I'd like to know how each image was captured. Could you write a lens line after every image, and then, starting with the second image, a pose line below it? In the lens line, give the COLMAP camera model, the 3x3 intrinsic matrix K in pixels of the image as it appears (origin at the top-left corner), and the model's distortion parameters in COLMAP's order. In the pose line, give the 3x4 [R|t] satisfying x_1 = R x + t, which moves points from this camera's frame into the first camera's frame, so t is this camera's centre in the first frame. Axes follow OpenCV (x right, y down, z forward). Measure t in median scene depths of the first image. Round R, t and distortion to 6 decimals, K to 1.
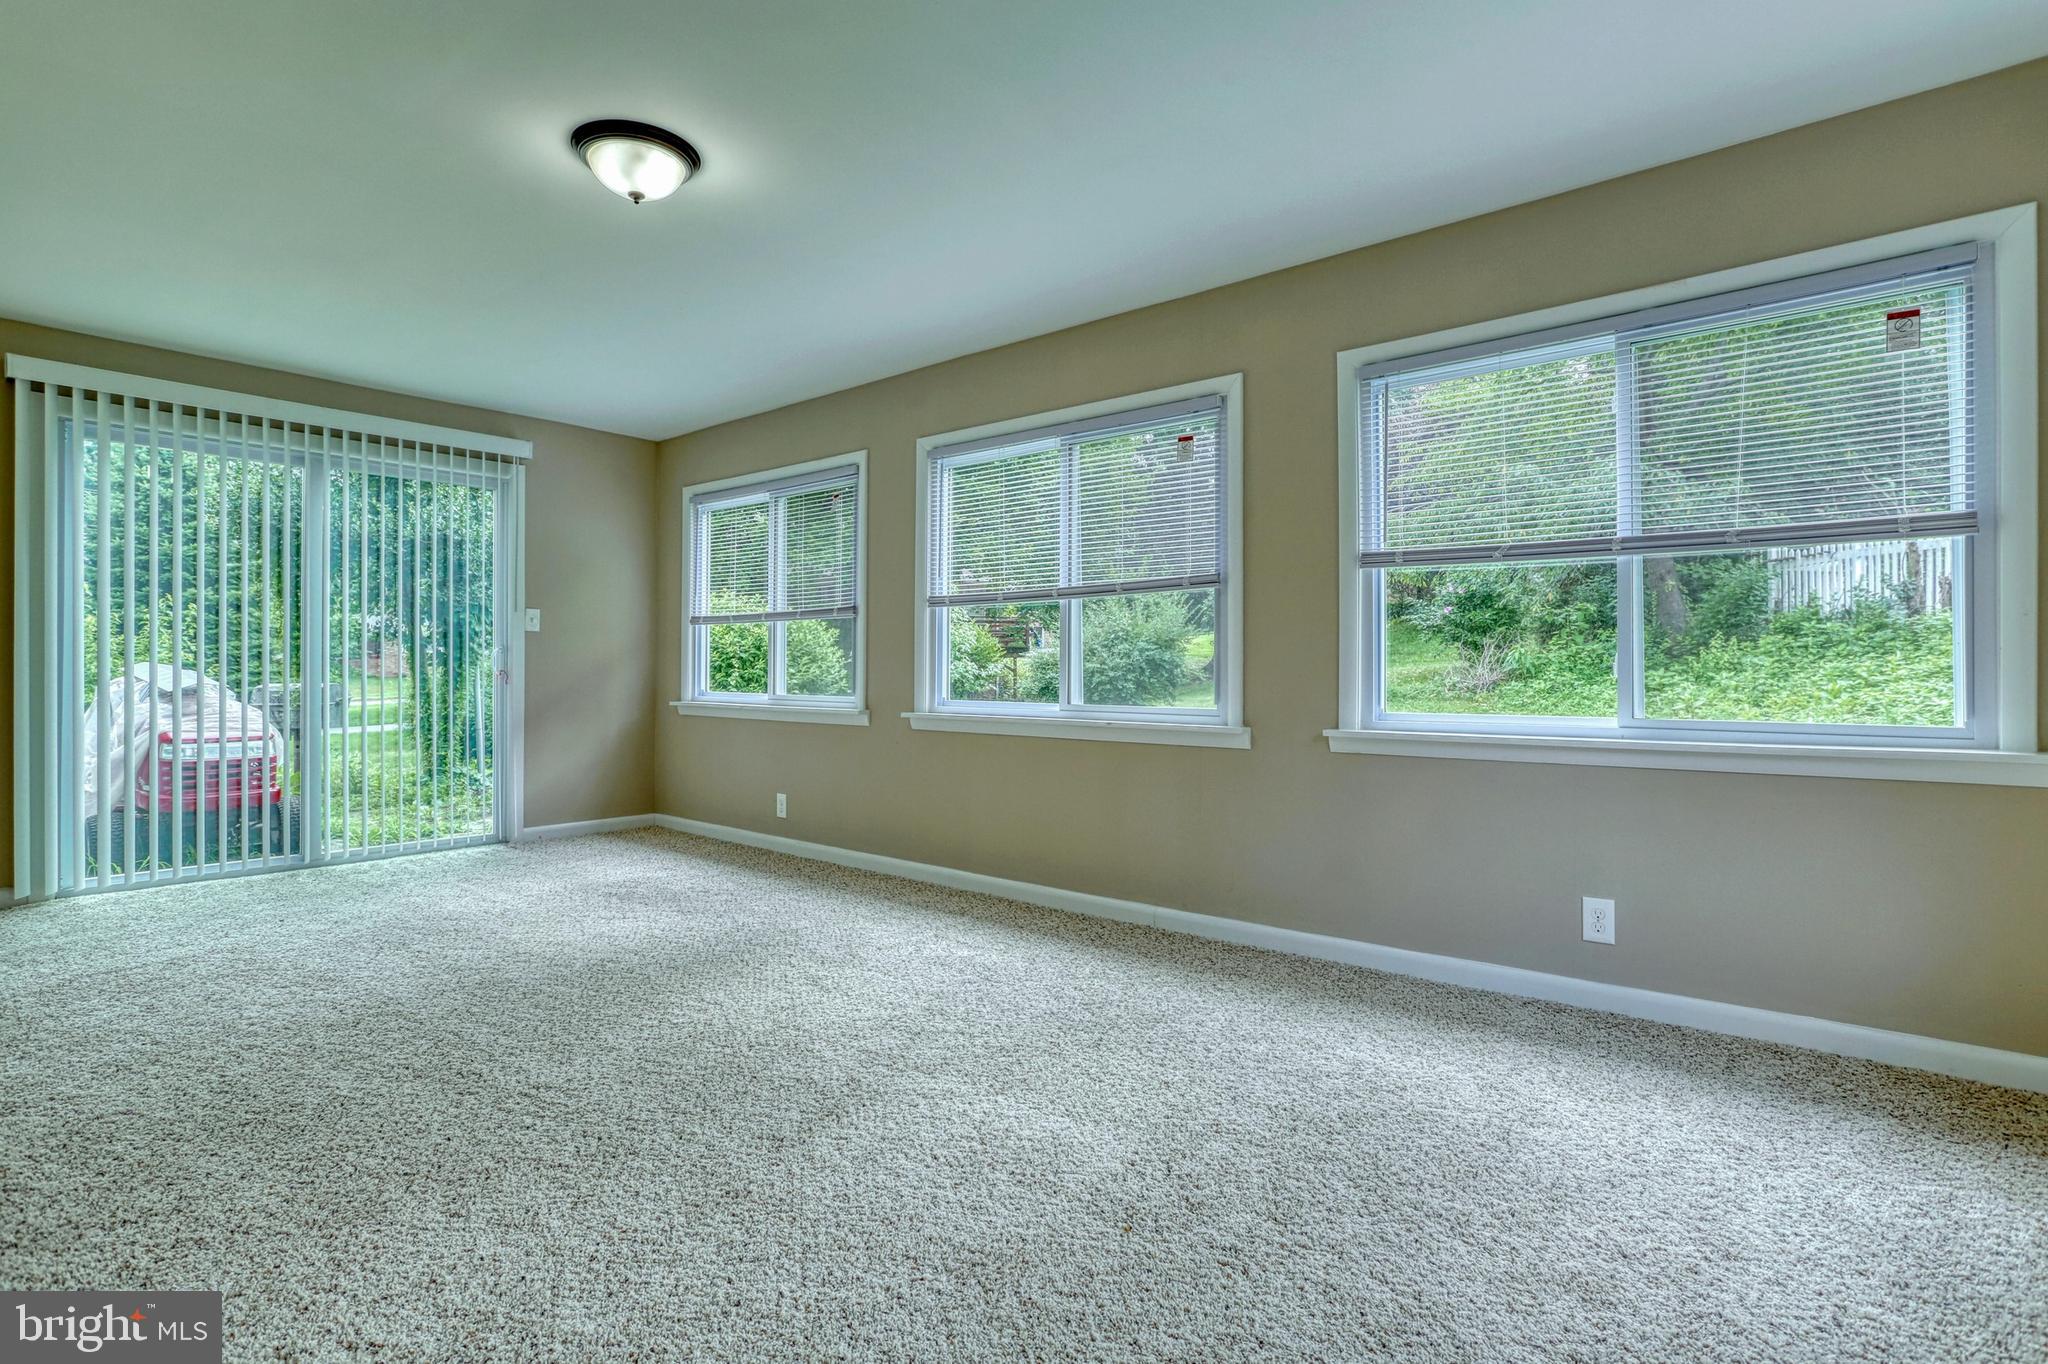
lens RADIAL K [[924.5, 0, 1028.8], [0, 924.5, 664.4], [0, 0, 1]] dist [0.020761, 0.000048]
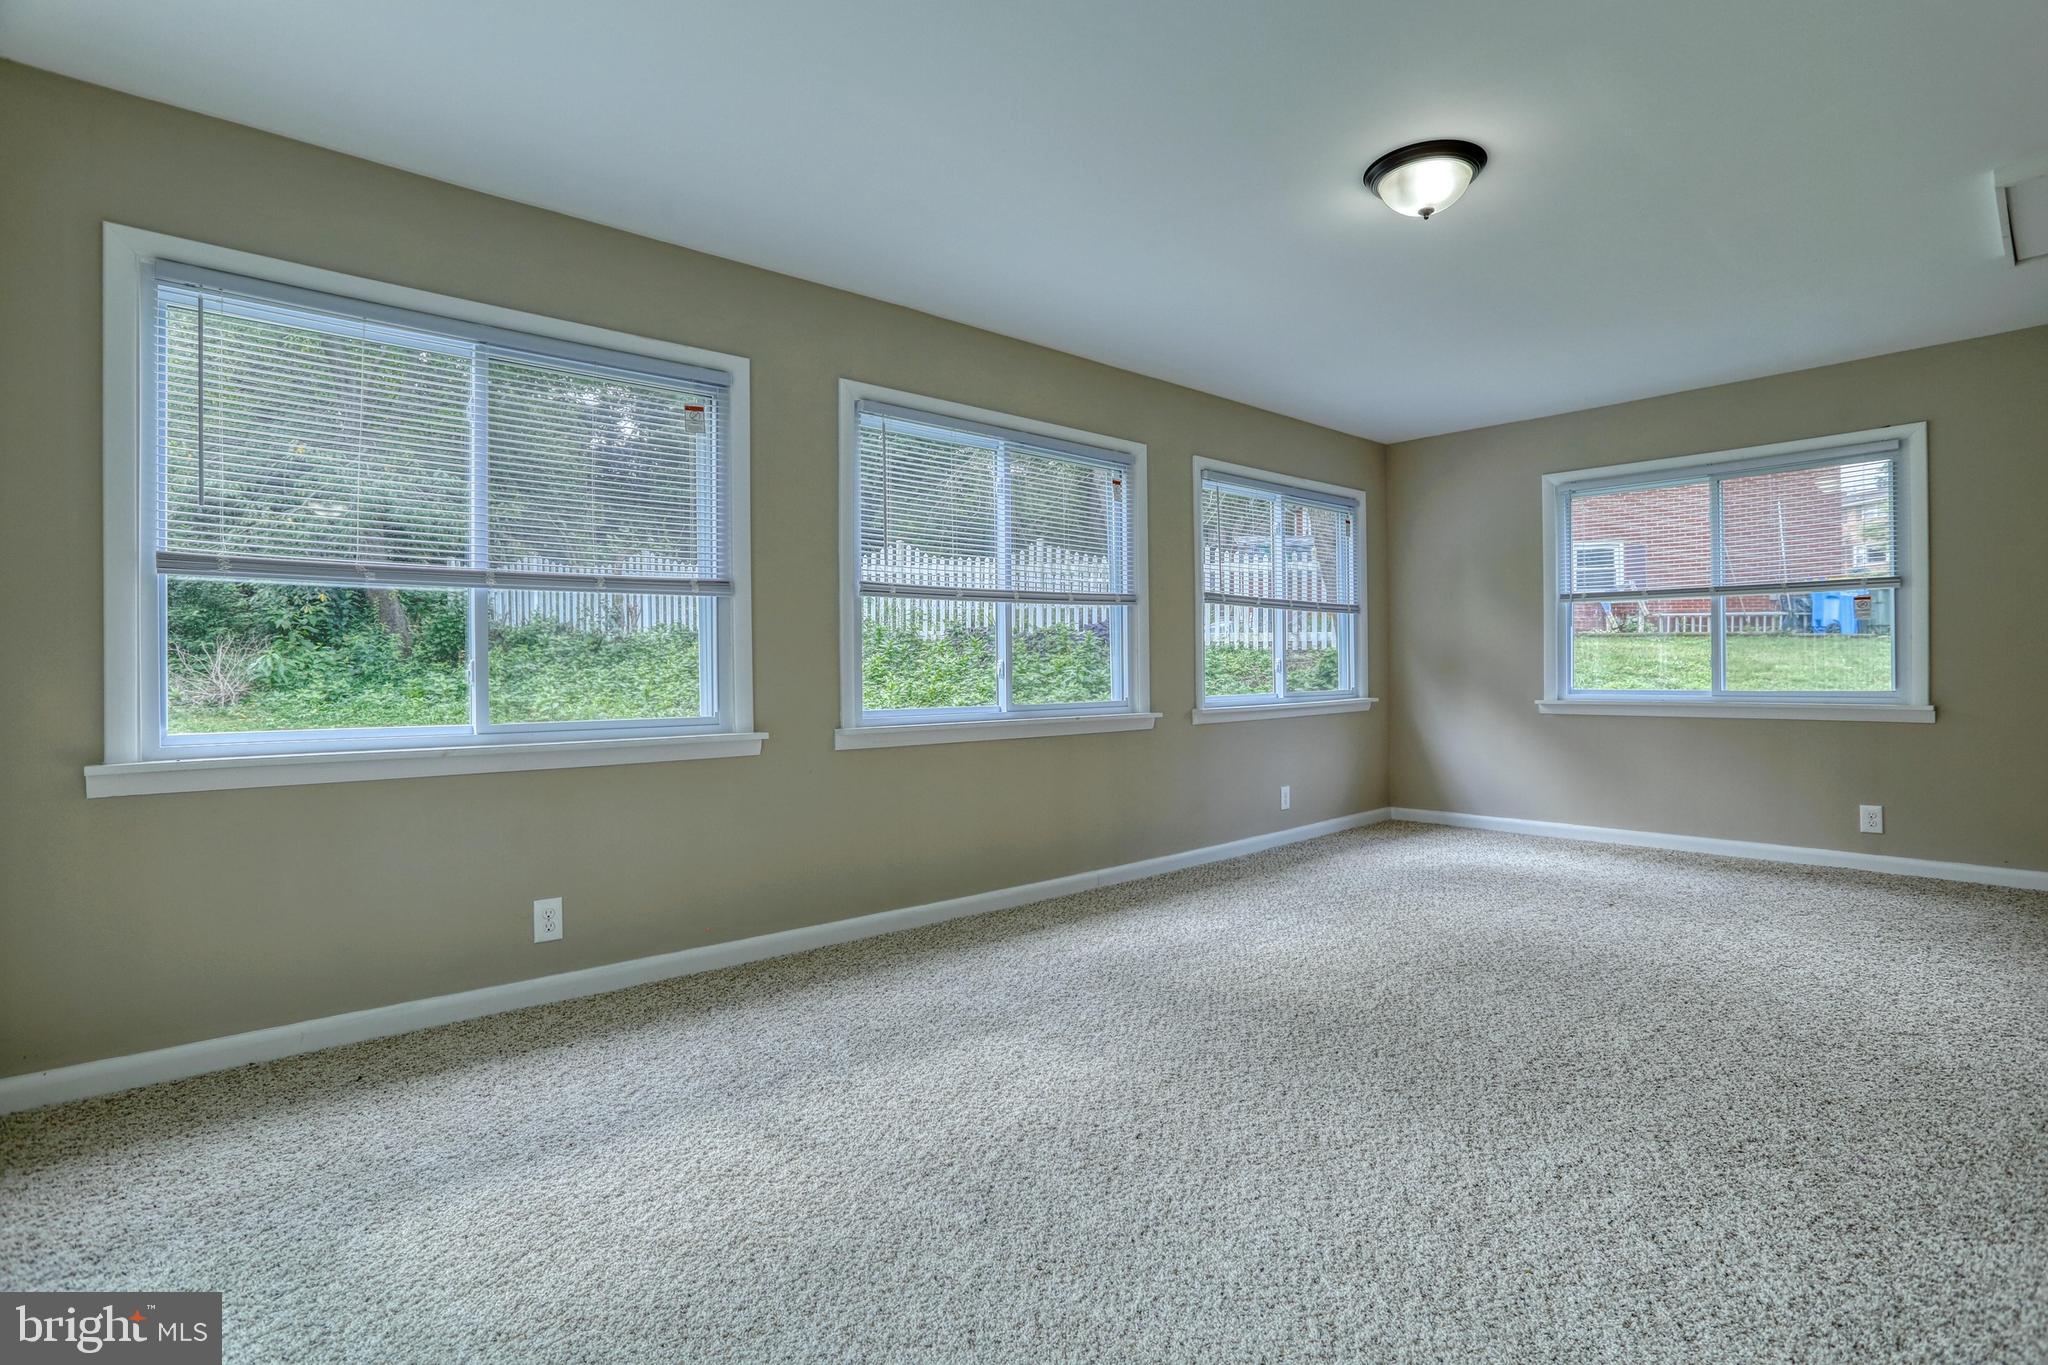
lens RADIAL K [[992.7, 0, 1035.0], [0, 992.7, 669.1], [0, 0, 1]] dist [-0.012963, 0.000361]
pose [[0.186656, -0.001543, 0.982424, -0.773394], [0.006510, 0.999979, 0.000334, 0.002563], [-0.982404, 0.006334, 0.186662, 0.581053]]
